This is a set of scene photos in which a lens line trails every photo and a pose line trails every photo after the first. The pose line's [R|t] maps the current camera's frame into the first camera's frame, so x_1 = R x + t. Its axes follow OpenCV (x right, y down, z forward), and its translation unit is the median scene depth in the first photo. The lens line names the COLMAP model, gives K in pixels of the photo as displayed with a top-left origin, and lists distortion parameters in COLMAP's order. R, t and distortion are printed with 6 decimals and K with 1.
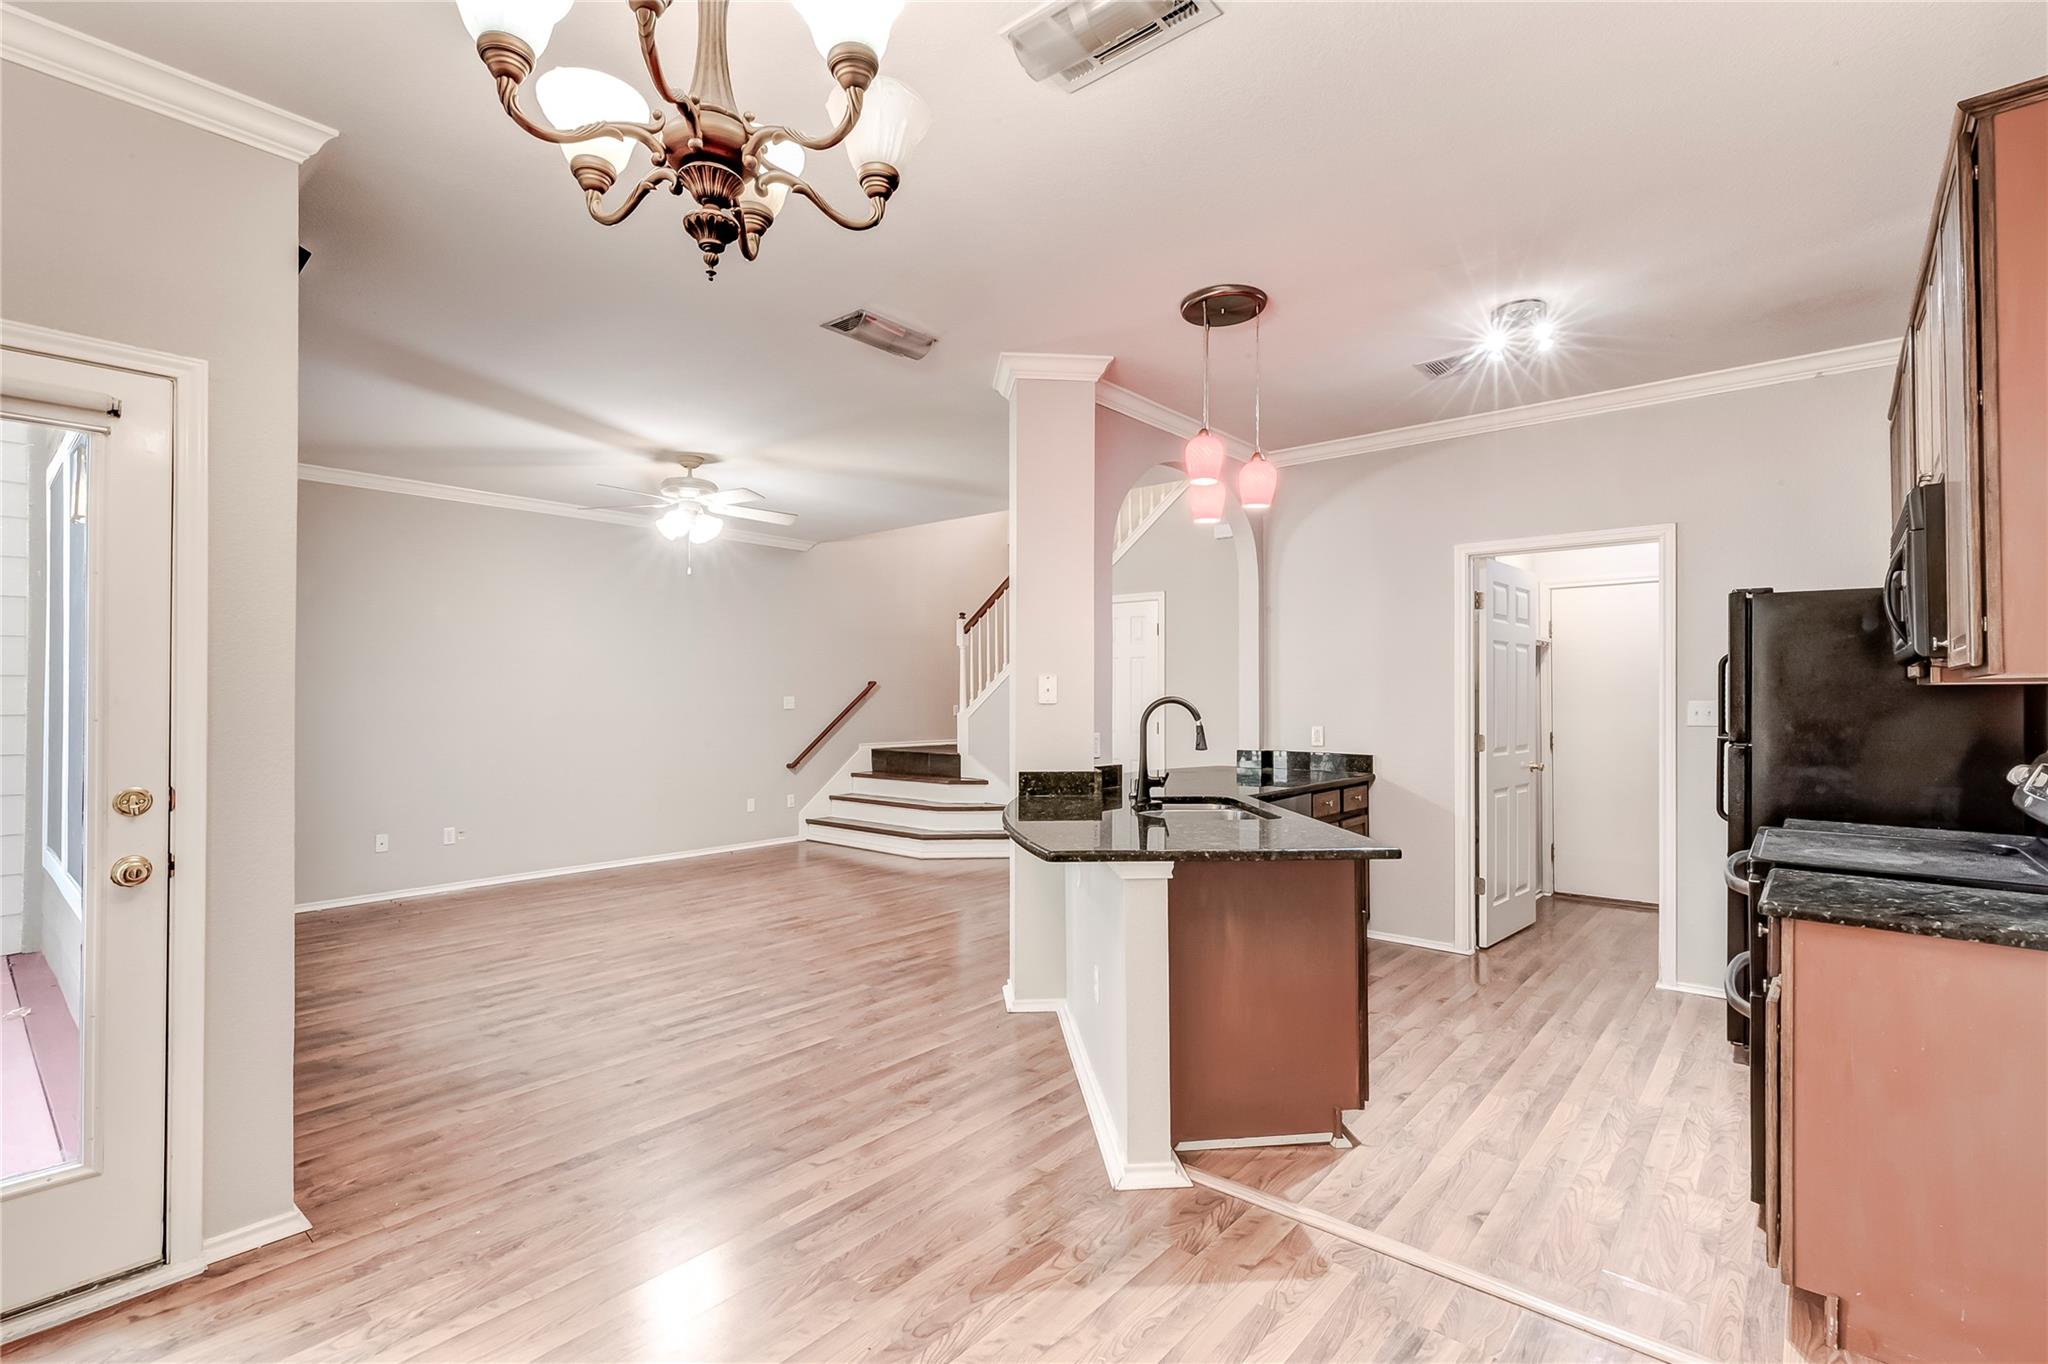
lens RADIAL K [[927.2, 0, 1026.4], [0, 927.2, 688.2], [0, 0, 1]] dist [0.007667, 0.000048]
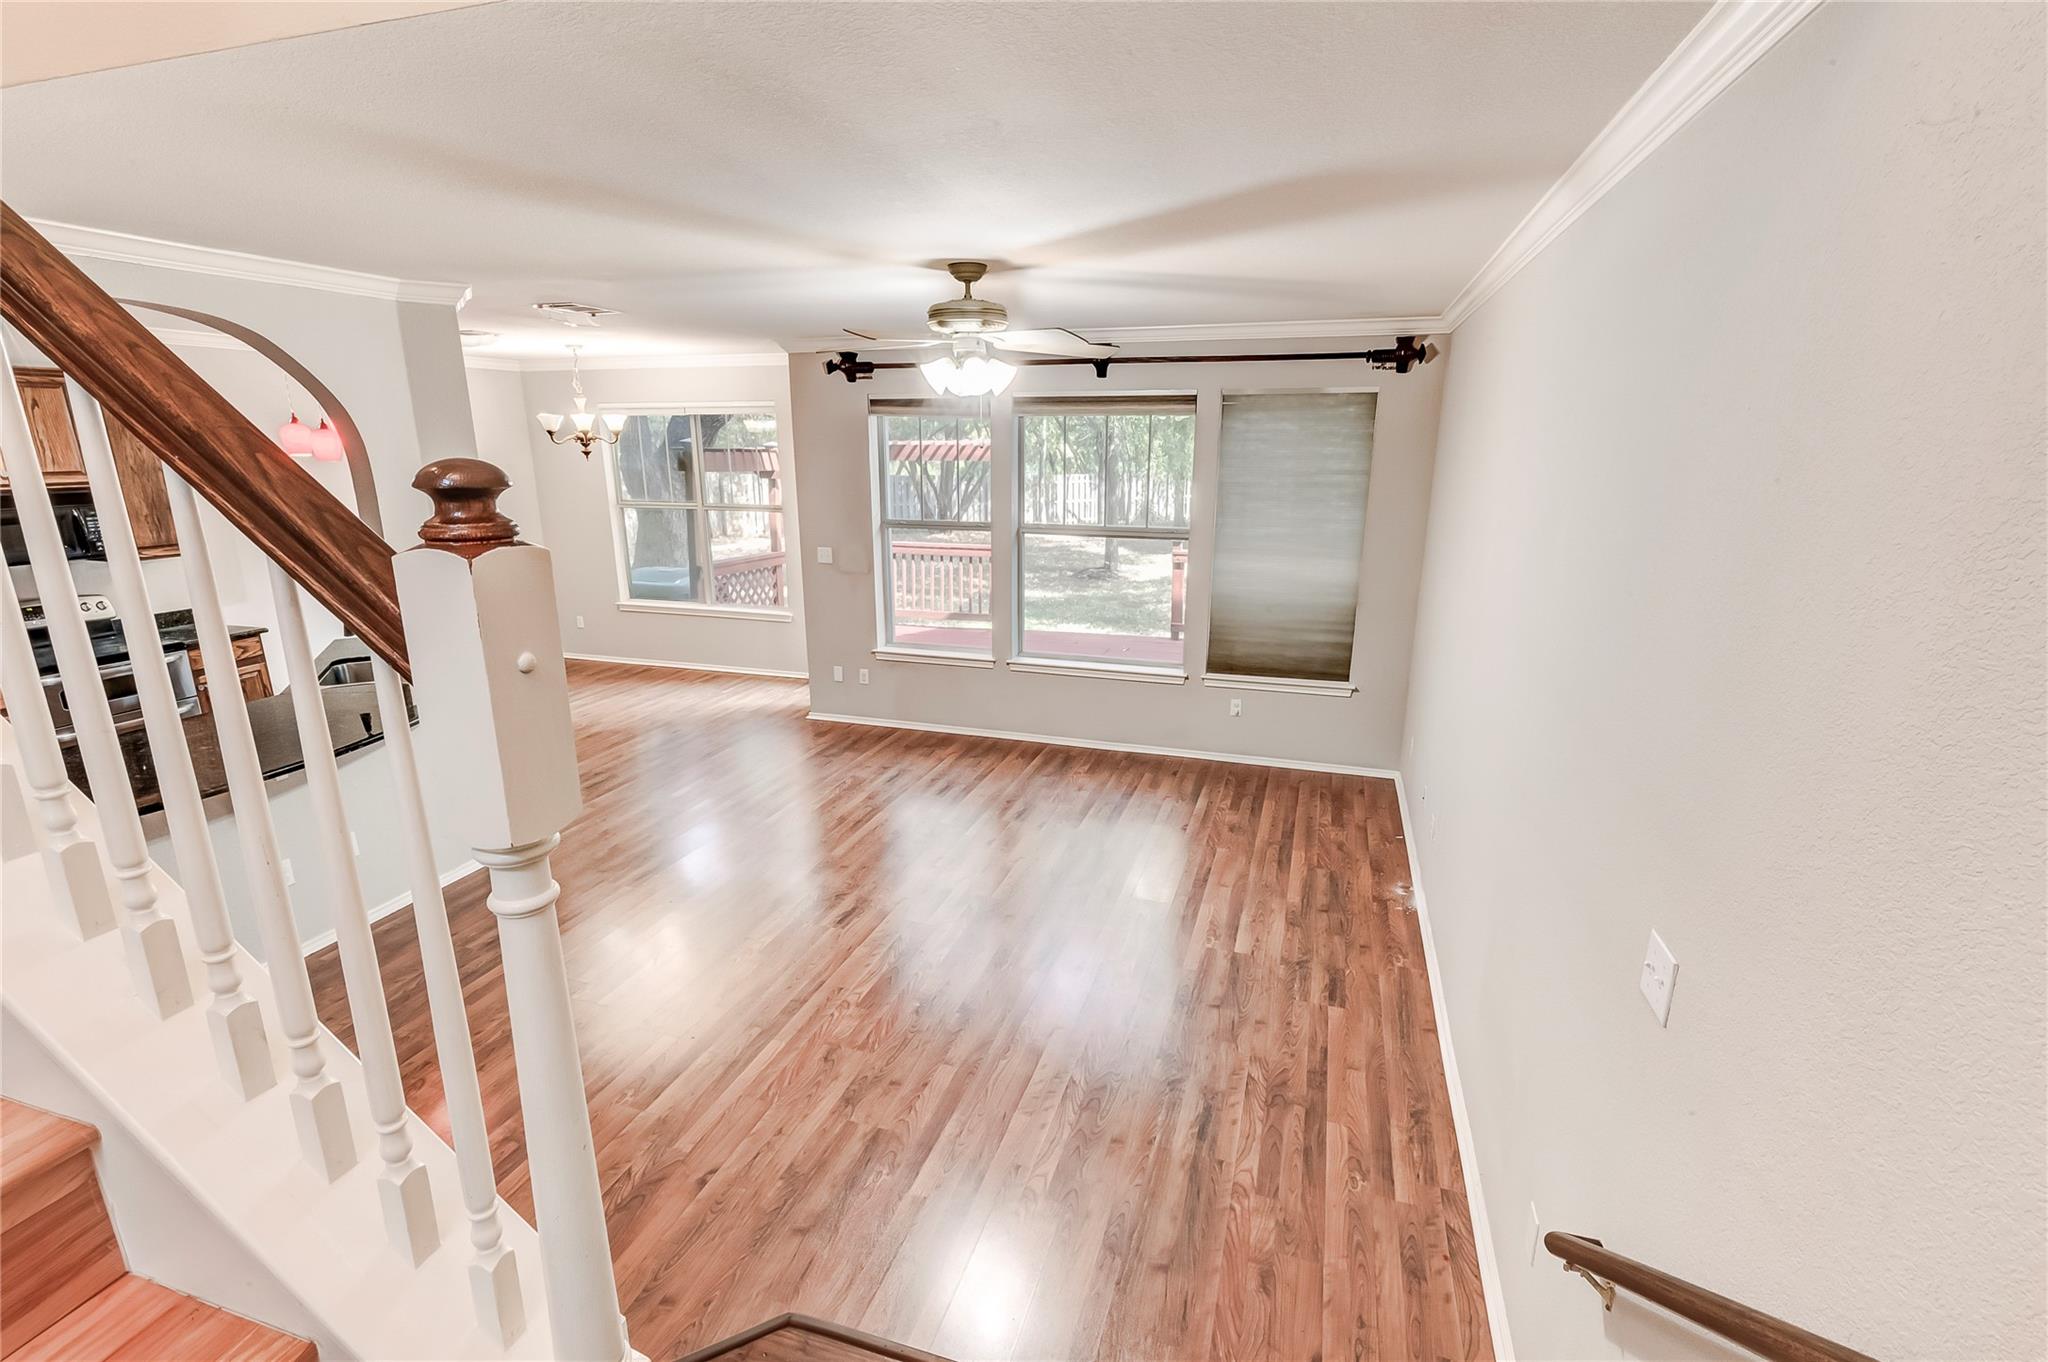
lens RADIAL K [[927.2, 0, 1025.0], [0, 927.2, 692.2], [0, 0, 1]] dist [0.007667, 0.000048]
pose [[-0.923984, 0.101425, -0.368736, -0.195305], [0.002957, 0.966056, 0.258315, -0.186932], [0.382420, 0.237589, -0.892920, 2.506597]]
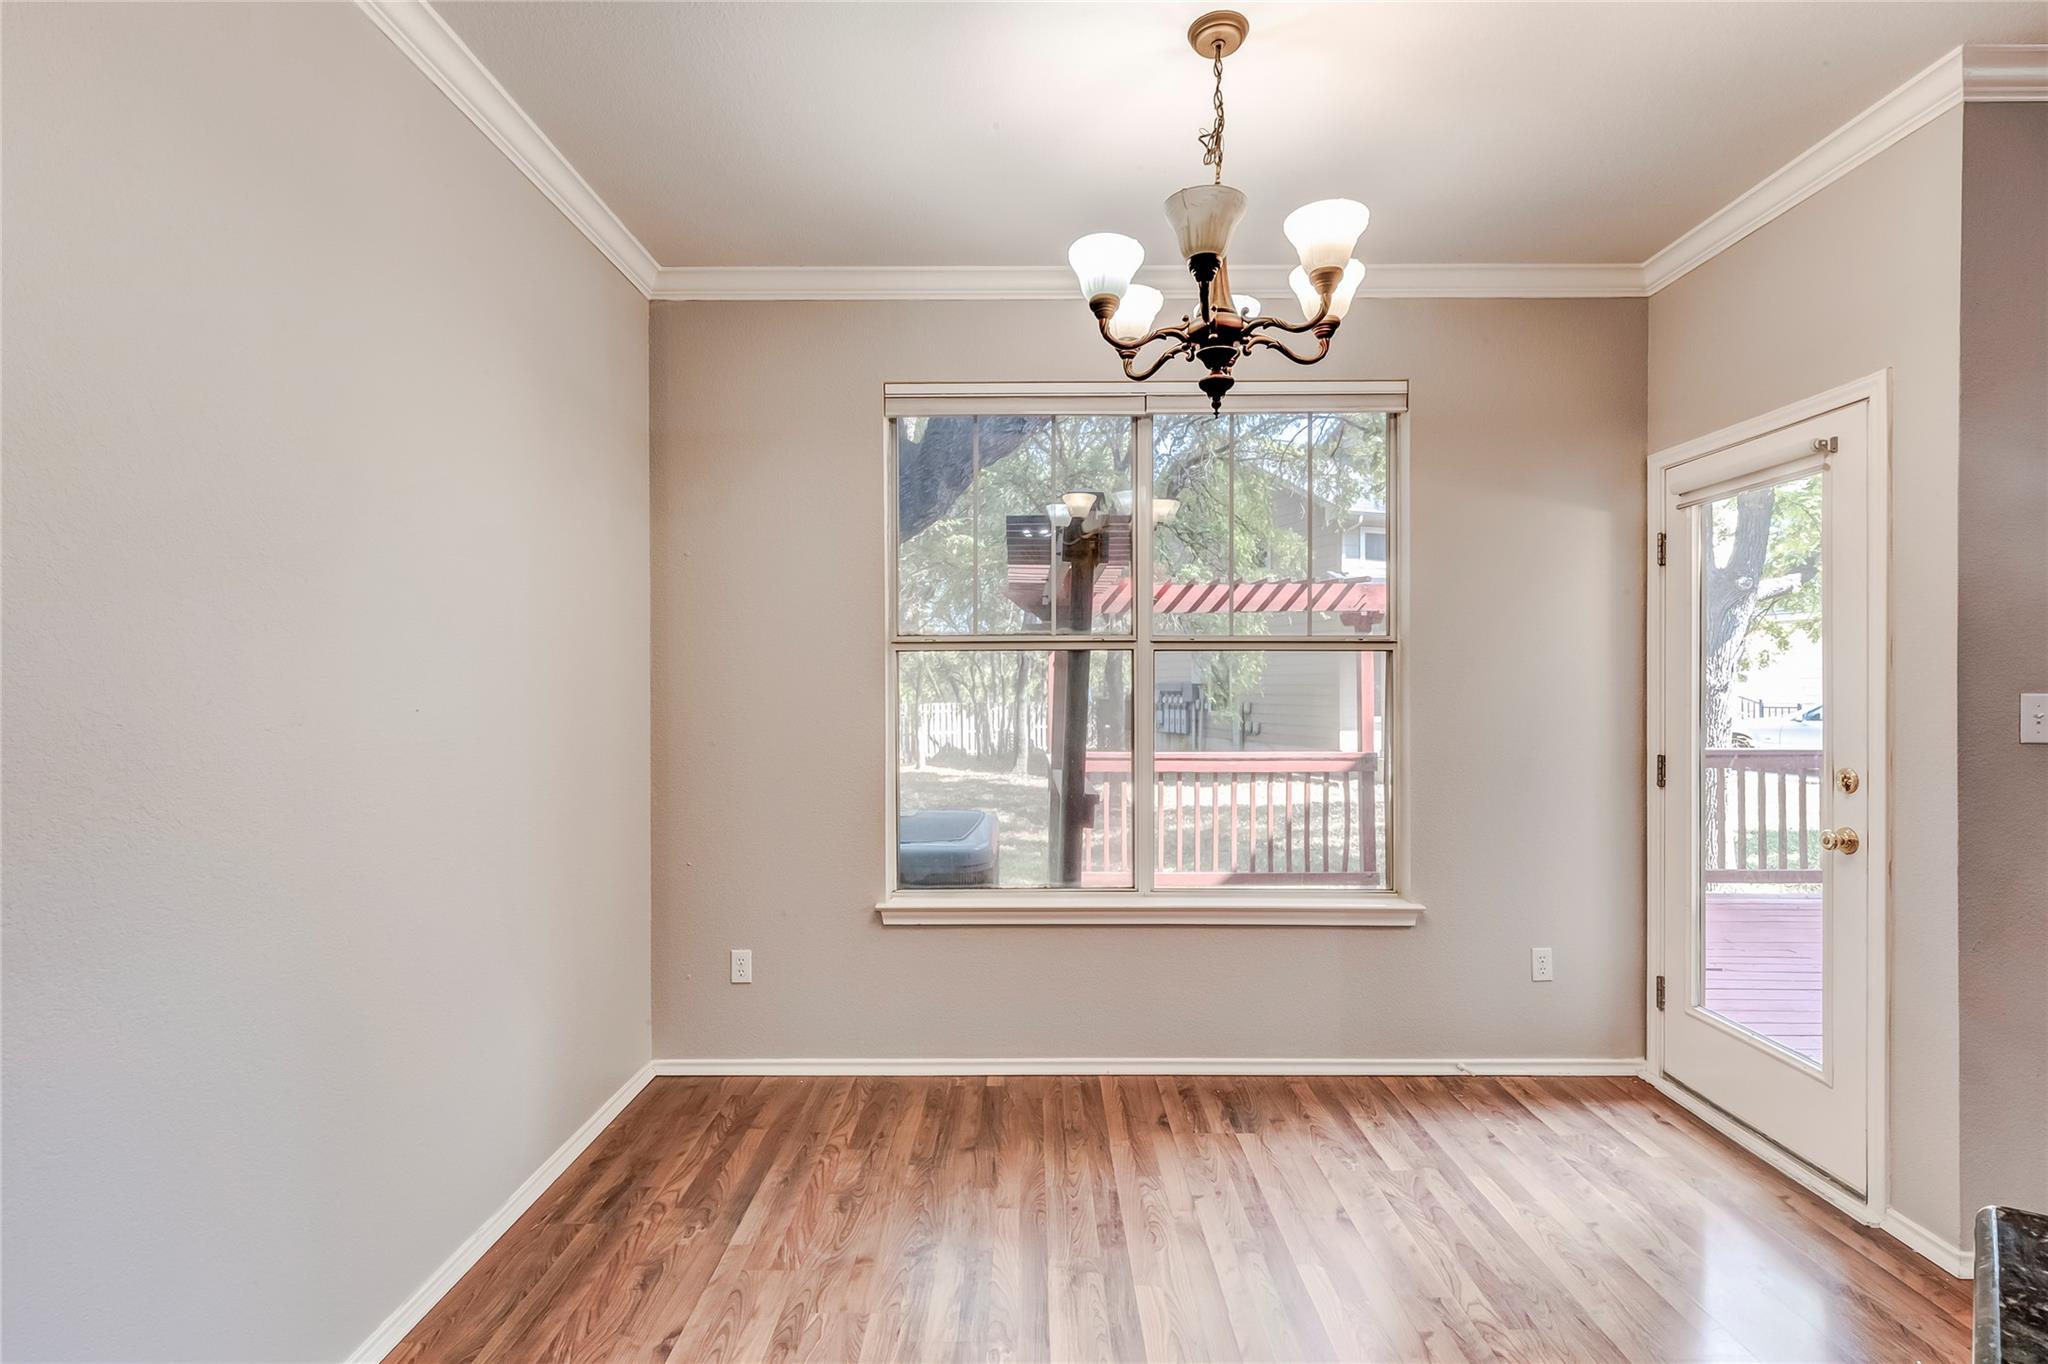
lens RADIAL K [[927.2, 0, 1028.9], [0, 927.2, 686.8], [0, 0, 1]] dist [0.007667, 0.000048]
pose [[-0.761196, 0.000719, -0.648522, 0.315448], [0.003818, 0.999987, -0.003374, 0.003630], [0.648511, -0.005044, -0.761188, 0.693647]]
